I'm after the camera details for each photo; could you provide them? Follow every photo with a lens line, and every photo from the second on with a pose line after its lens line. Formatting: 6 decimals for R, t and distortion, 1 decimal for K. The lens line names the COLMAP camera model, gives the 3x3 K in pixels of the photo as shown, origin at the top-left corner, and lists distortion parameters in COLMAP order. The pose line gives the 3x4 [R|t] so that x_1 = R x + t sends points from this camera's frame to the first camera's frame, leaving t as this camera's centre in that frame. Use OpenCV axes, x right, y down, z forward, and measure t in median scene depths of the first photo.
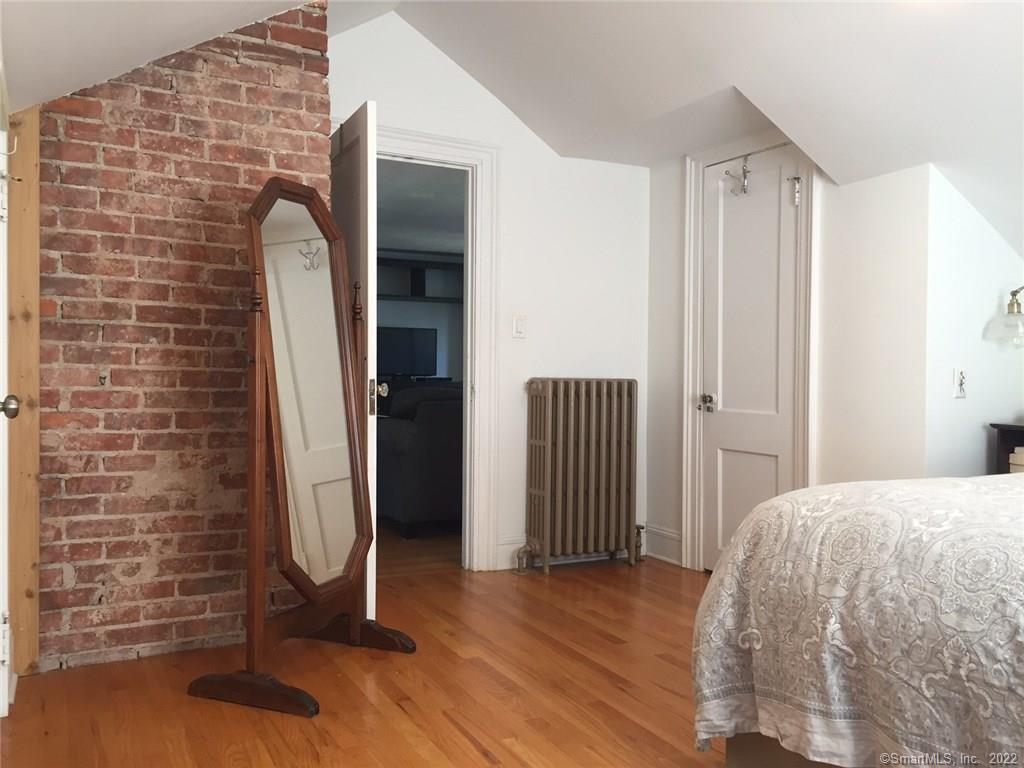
lens RADIAL K [[878.7, 0, 513.3], [0, 878.7, 383.8], [0, 0, 1]] dist [0.068875, -0.070458]
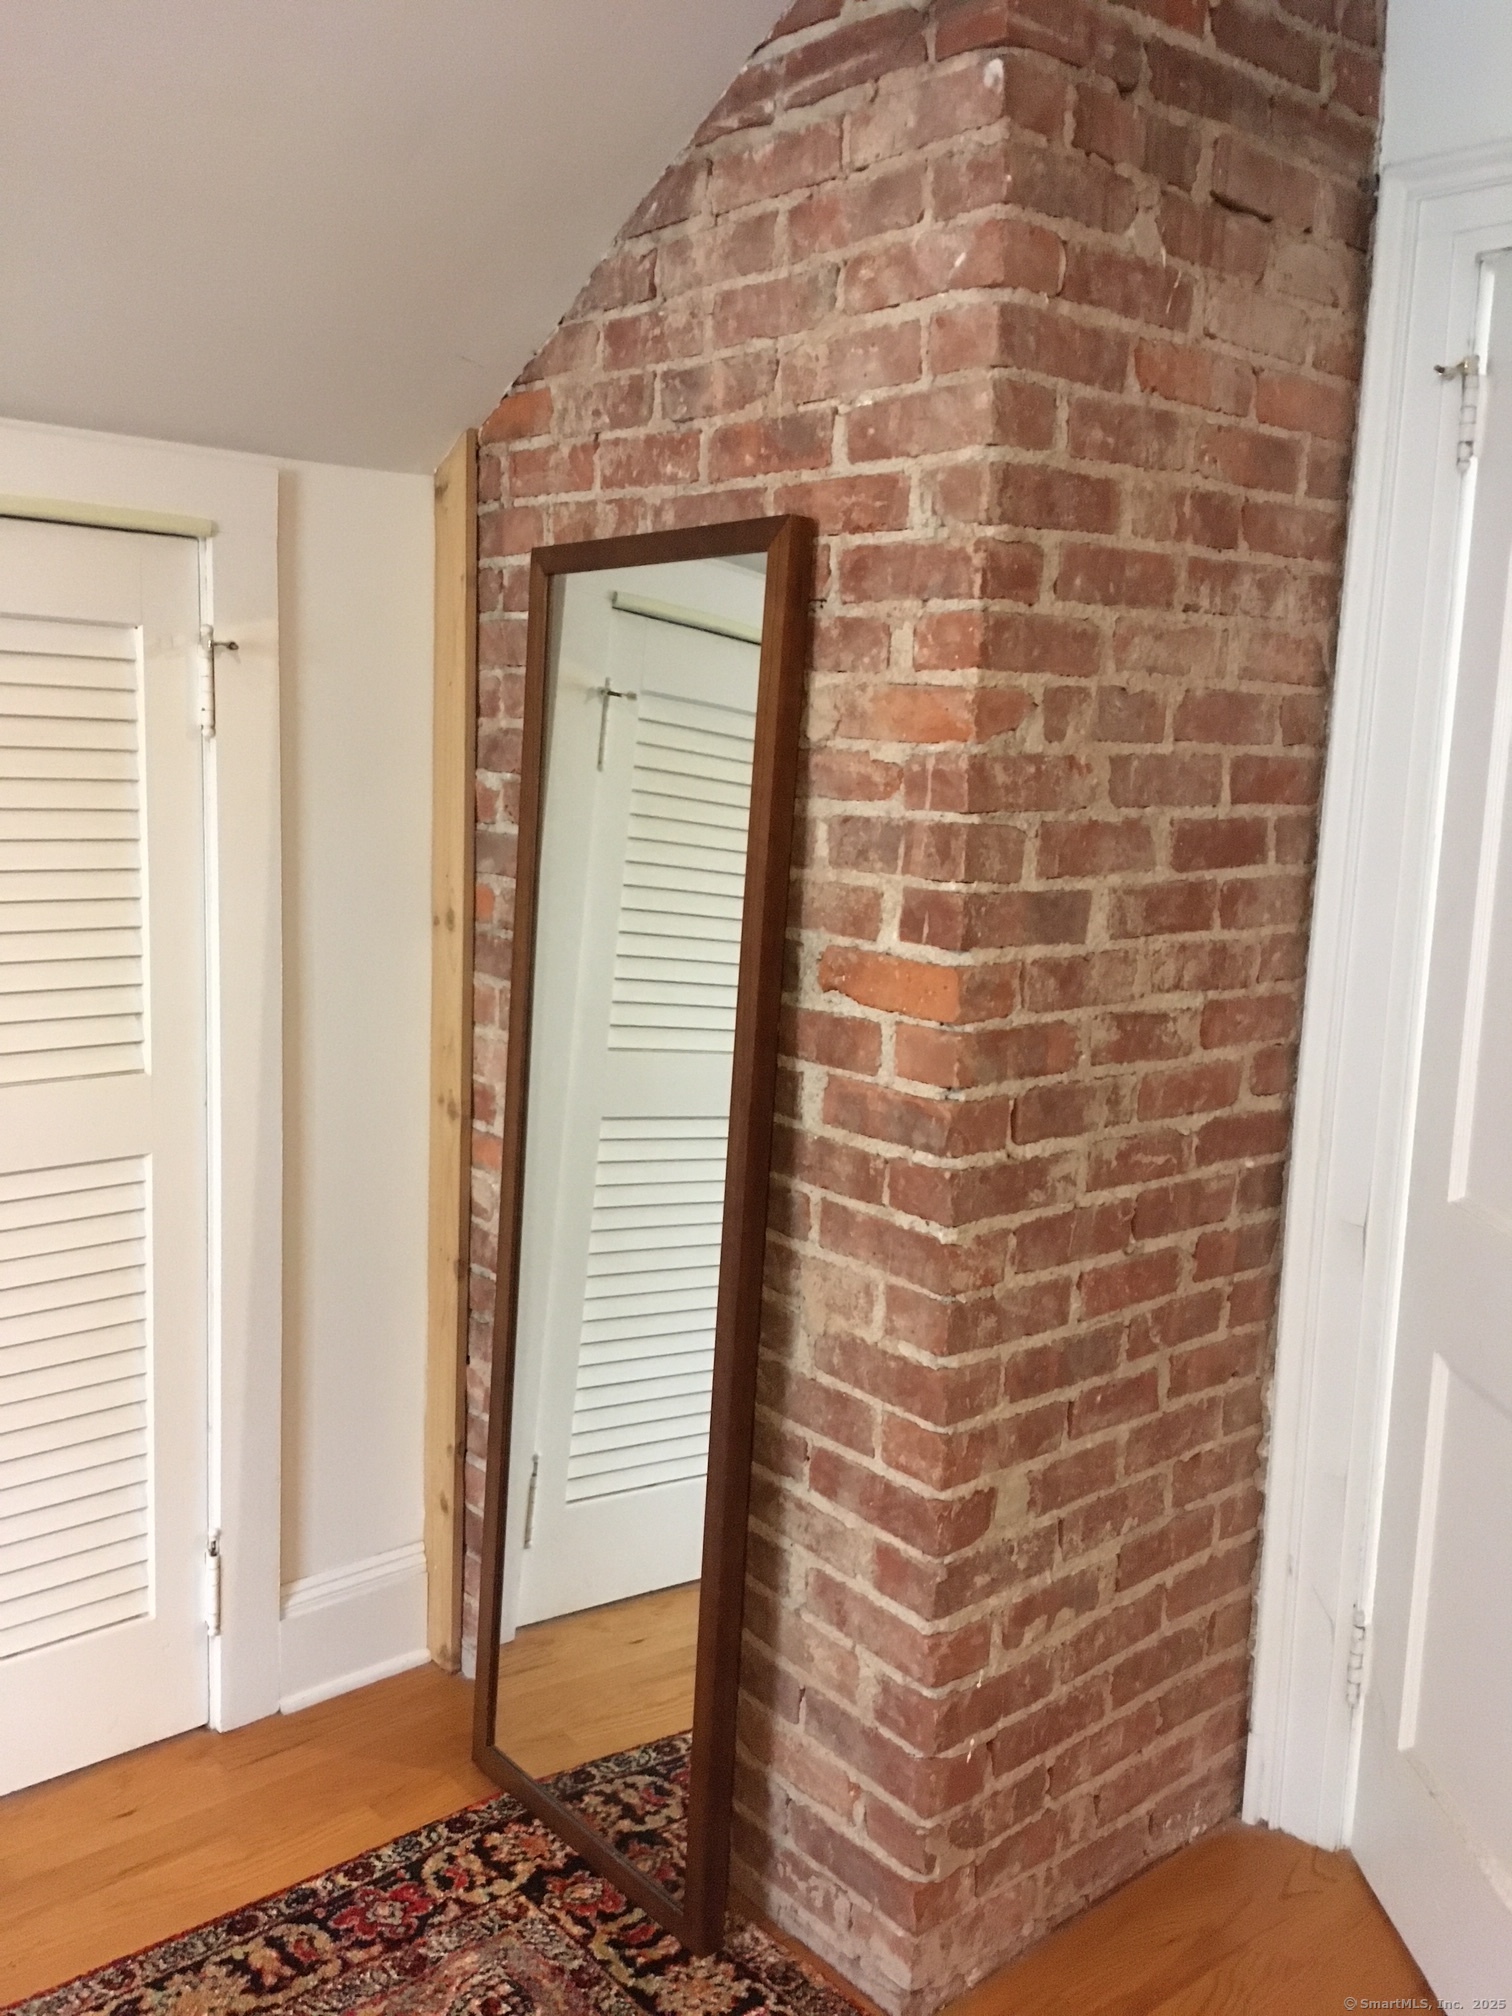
lens RADIAL K [[1713.7, 0, 755.5], [0, 1713.7, 1007.6], [0, 0, 1]] dist [0.079693, -0.108223]
pose [[0.236441, 0.145890, -0.960631, 0.316483], [-0.042846, 0.989267, 0.139693, -0.149027], [0.970701, 0.008130, 0.240154, 0.867503]]
